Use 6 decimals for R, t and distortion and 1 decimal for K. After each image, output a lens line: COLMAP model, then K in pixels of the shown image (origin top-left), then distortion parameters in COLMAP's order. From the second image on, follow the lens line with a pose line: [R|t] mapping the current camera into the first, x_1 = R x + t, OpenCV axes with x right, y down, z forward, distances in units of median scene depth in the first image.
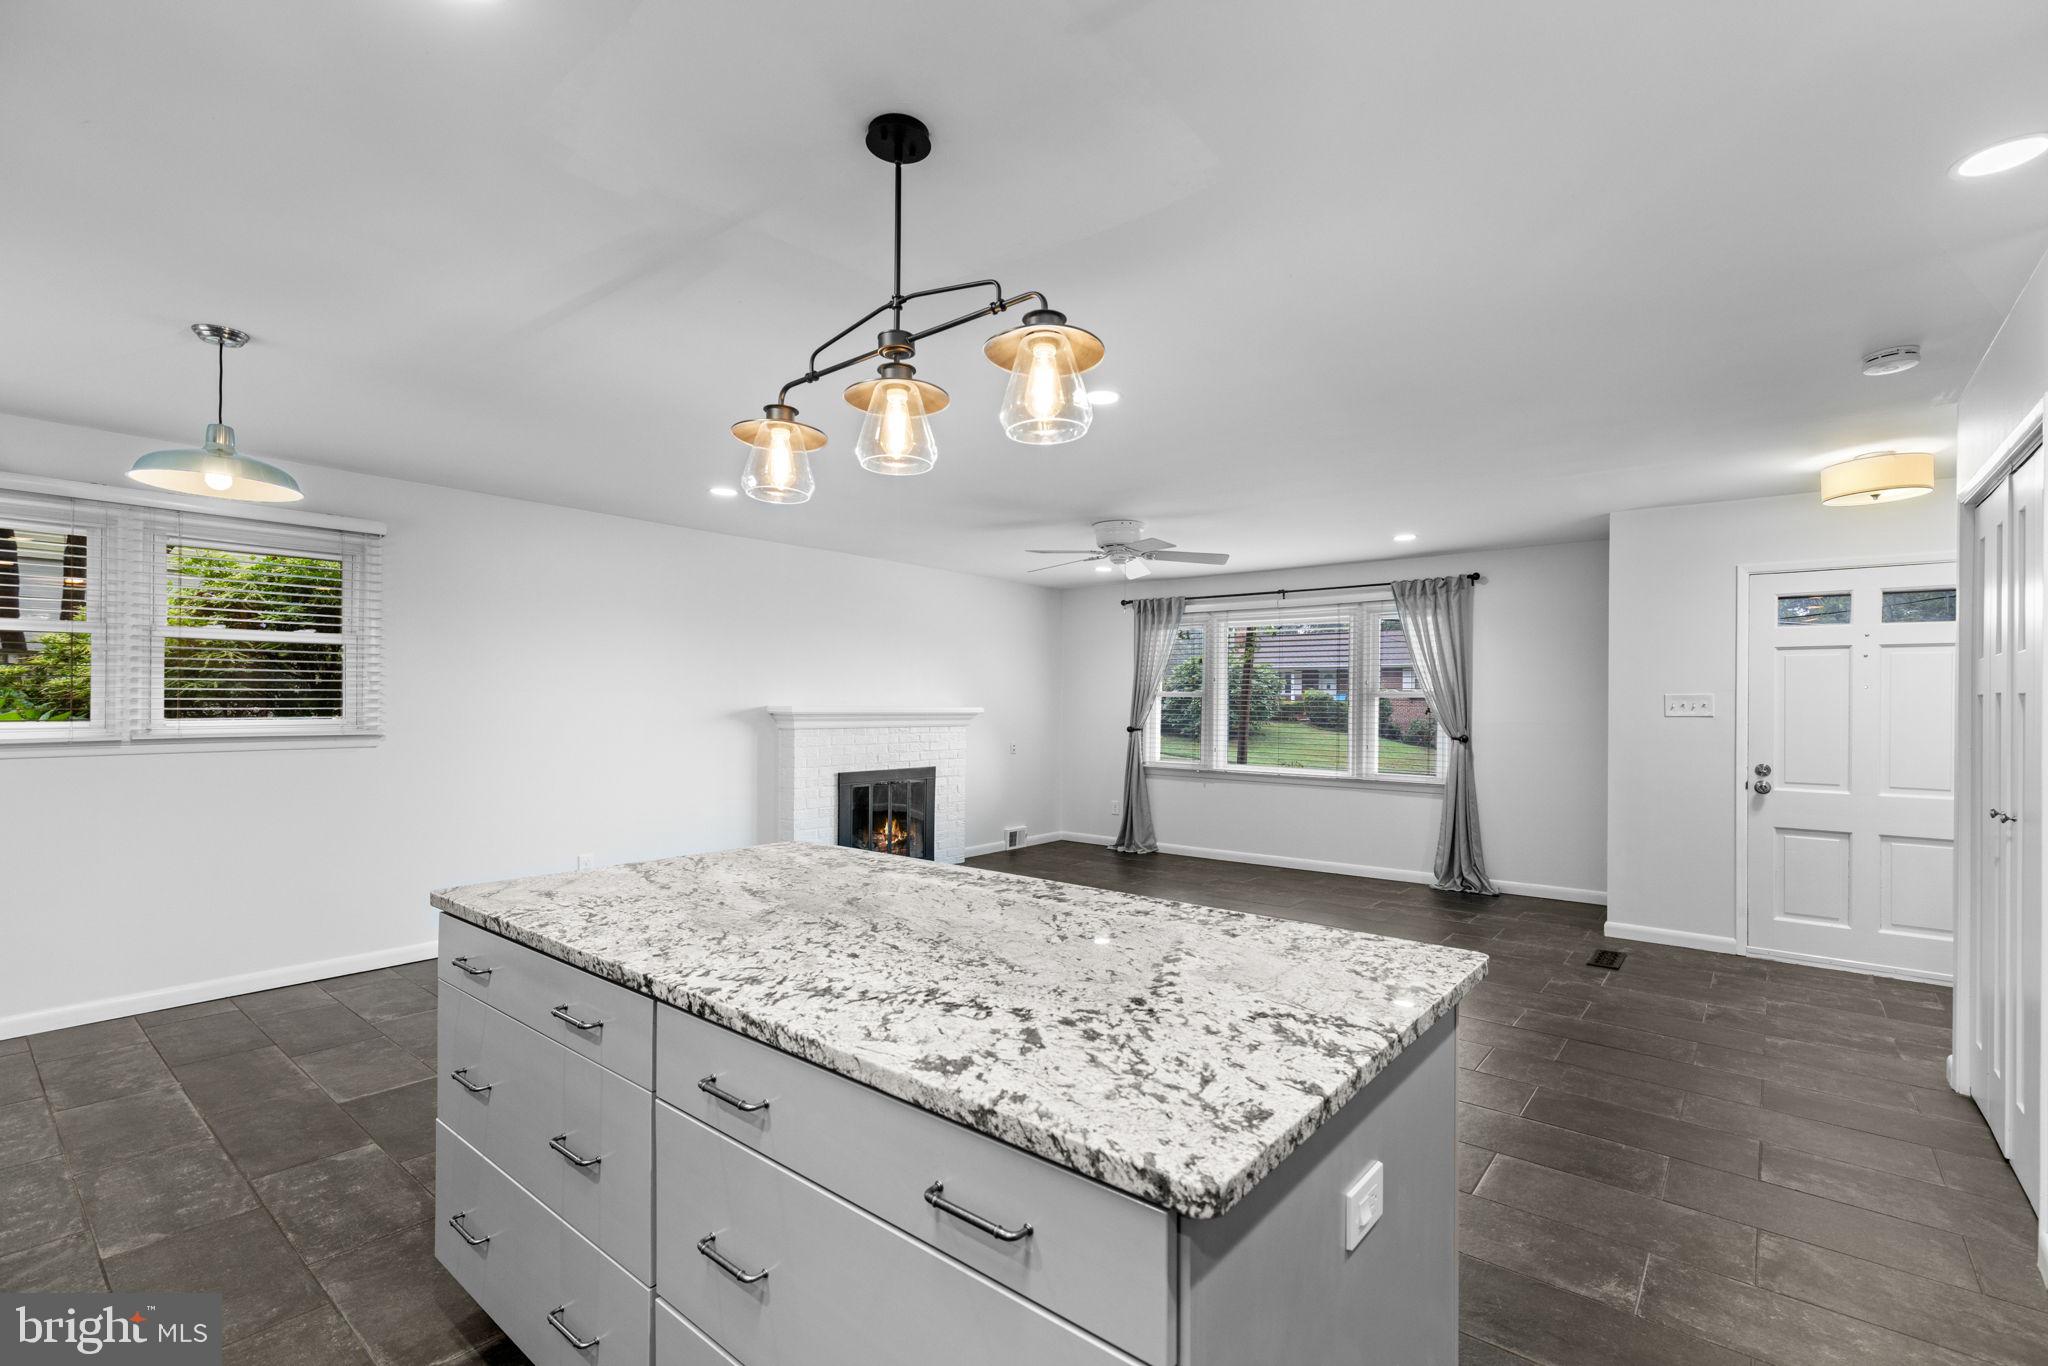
lens RADIAL K [[923.6, 0, 1012.2], [0, 923.6, 686.4], [0, 0, 1]] dist [0.014422, -0.003415]
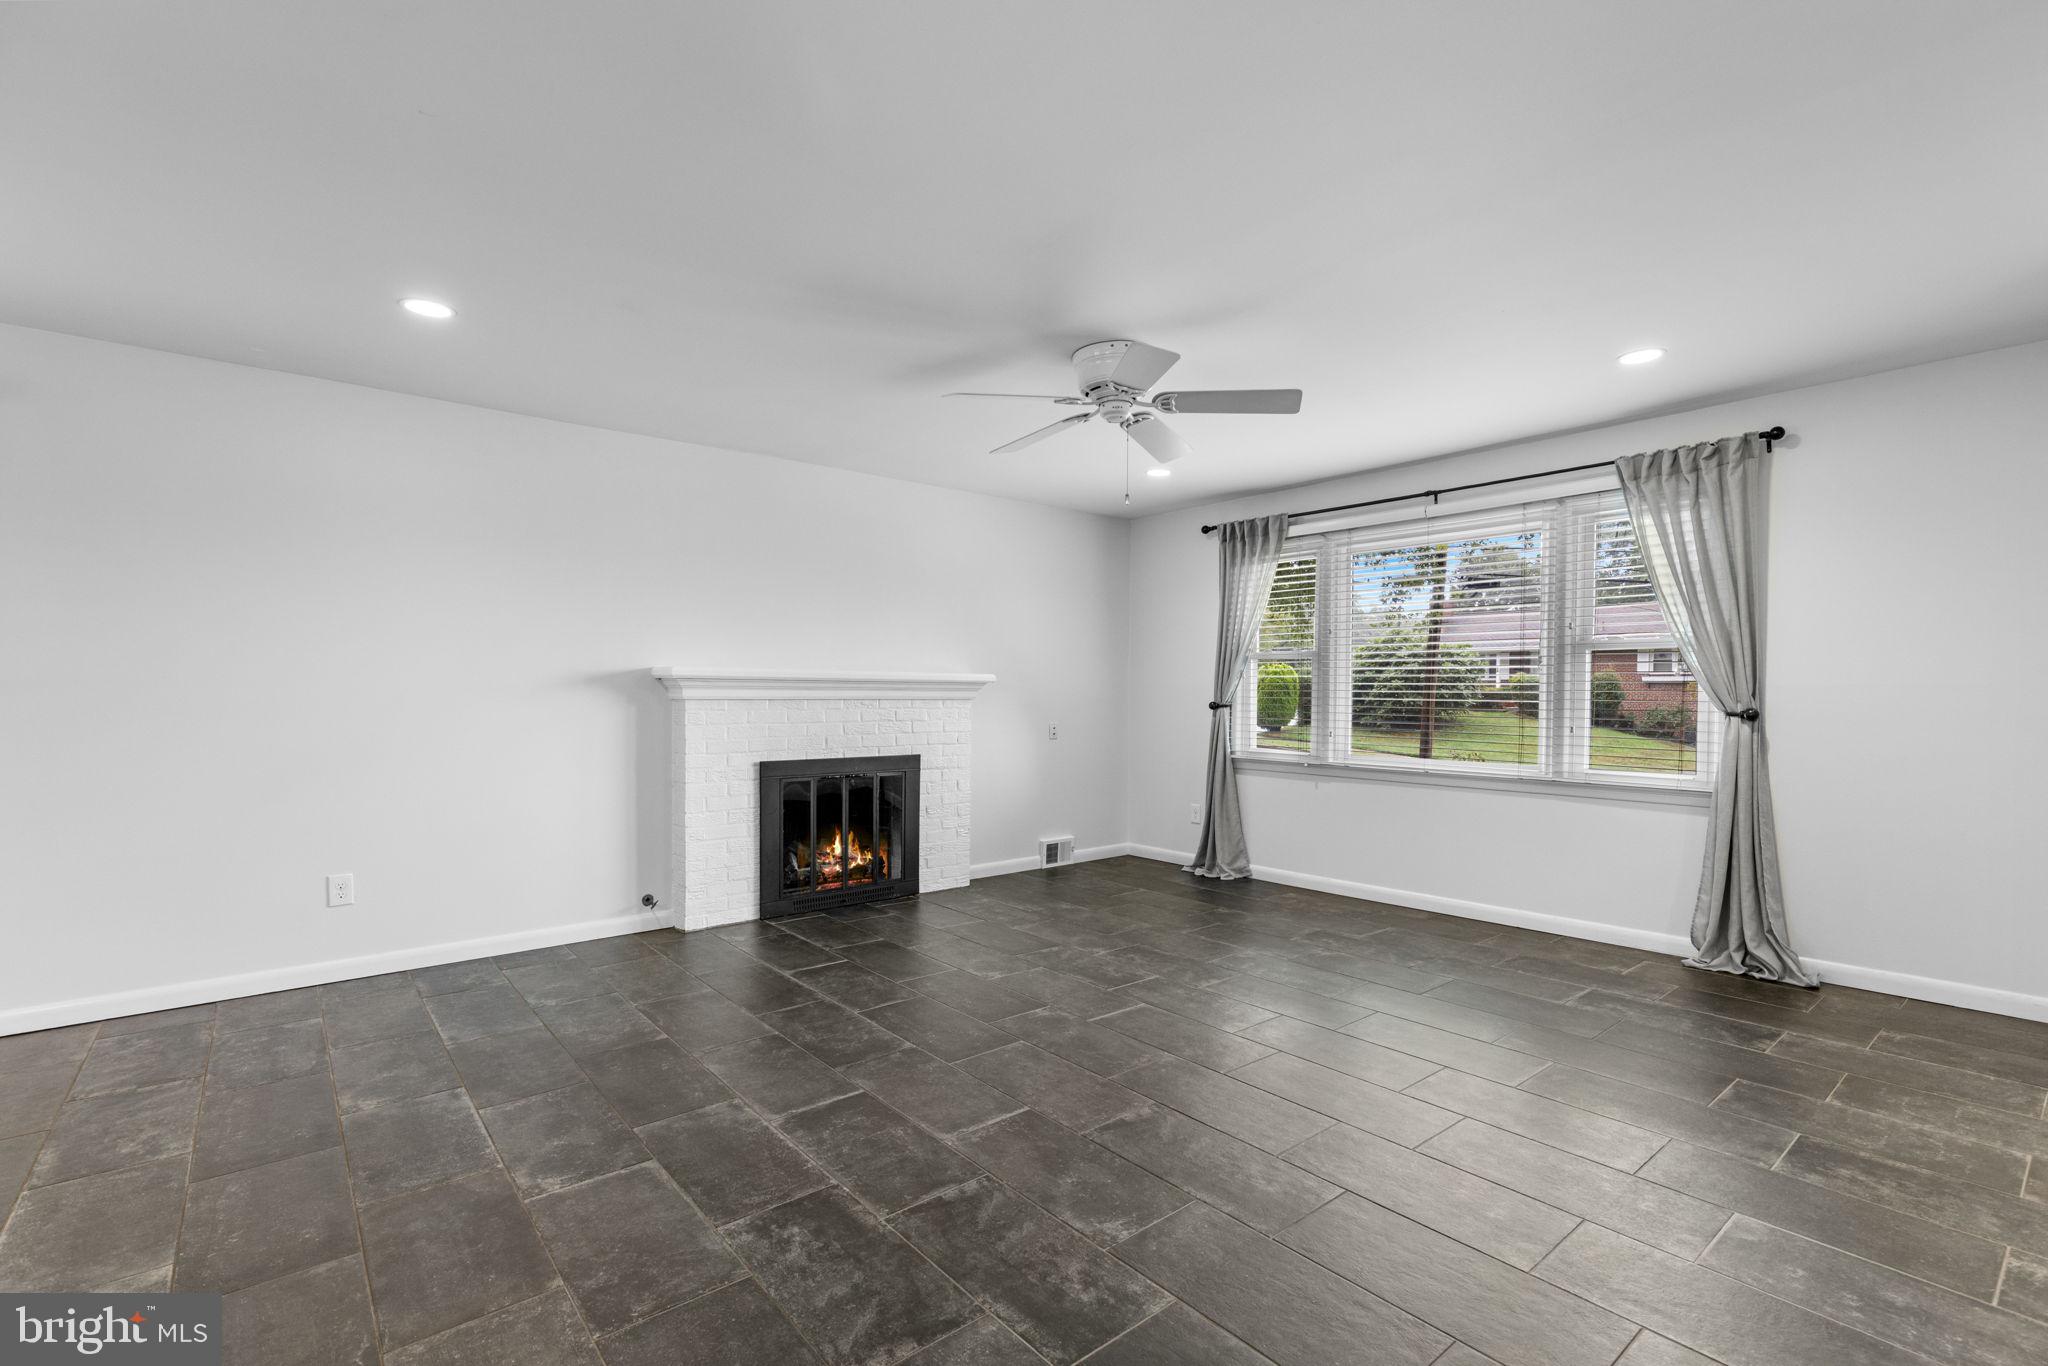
lens RADIAL K [[923.6, 0, 1021.3], [0, 923.6, 700.1], [0, 0, 1]] dist [0.014422, -0.003415]
pose [[0.982653, -0.002653, -0.185434, 0.139161], [0.007059, 0.999708, 0.023106, 0.029557], [0.185319, -0.024014, 0.982385, 0.325332]]
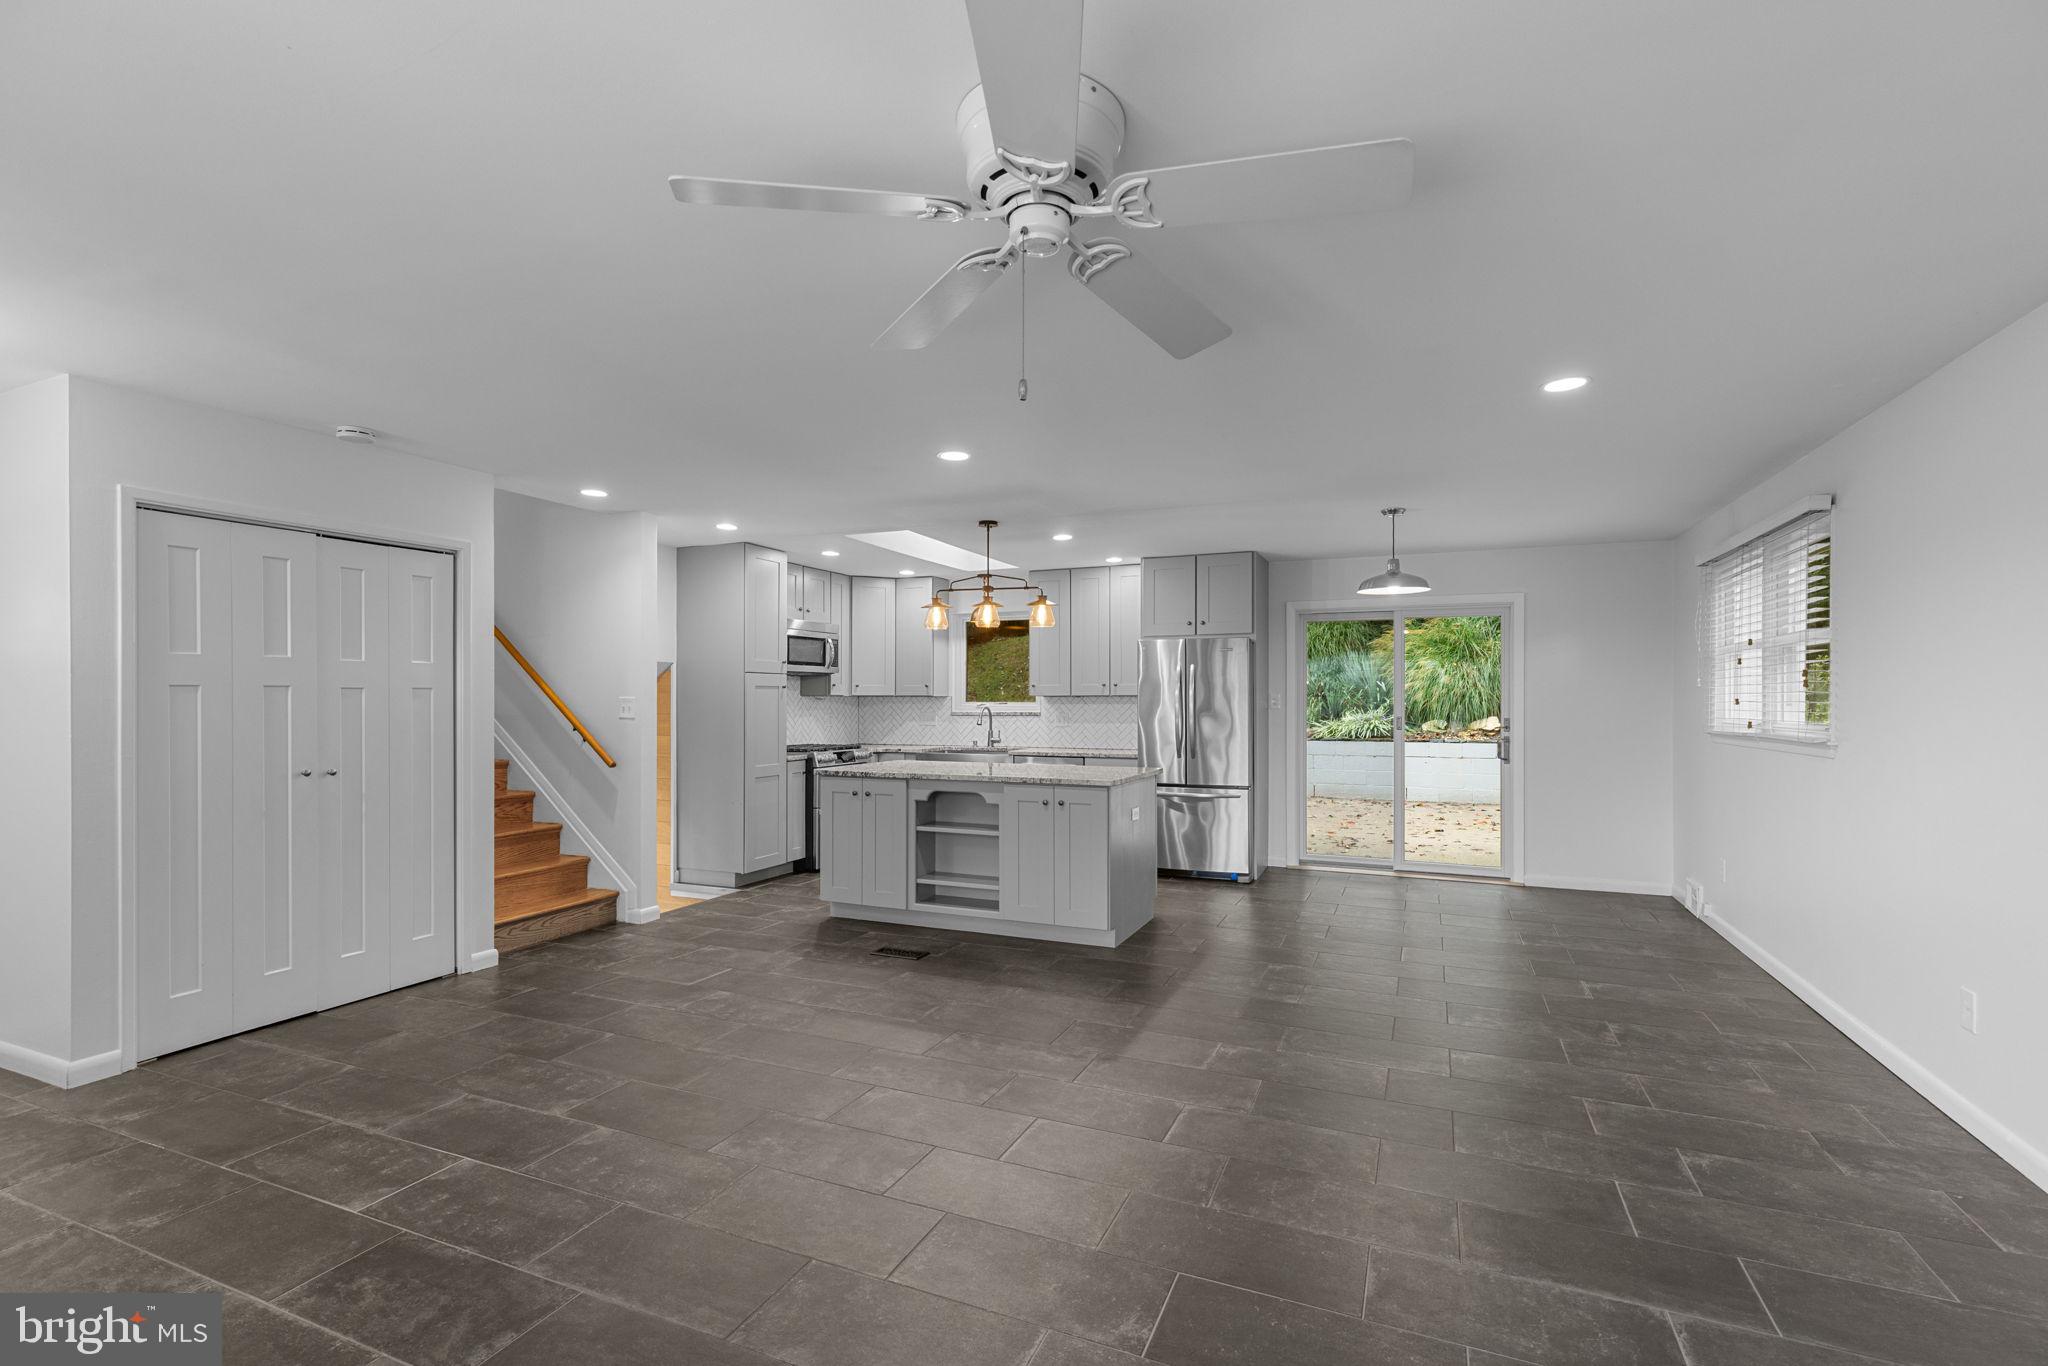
lens RADIAL K [[923.6, 0, 1036.1], [0, 923.6, 697.5], [0, 0, 1]] dist [0.014422, -0.003415]
pose [[-0.956917, -0.008551, -0.290235, 0.170841], [-0.003739, 0.999846, -0.017131, 0.018552], [0.290337, -0.015308, -0.956802, 1.079623]]
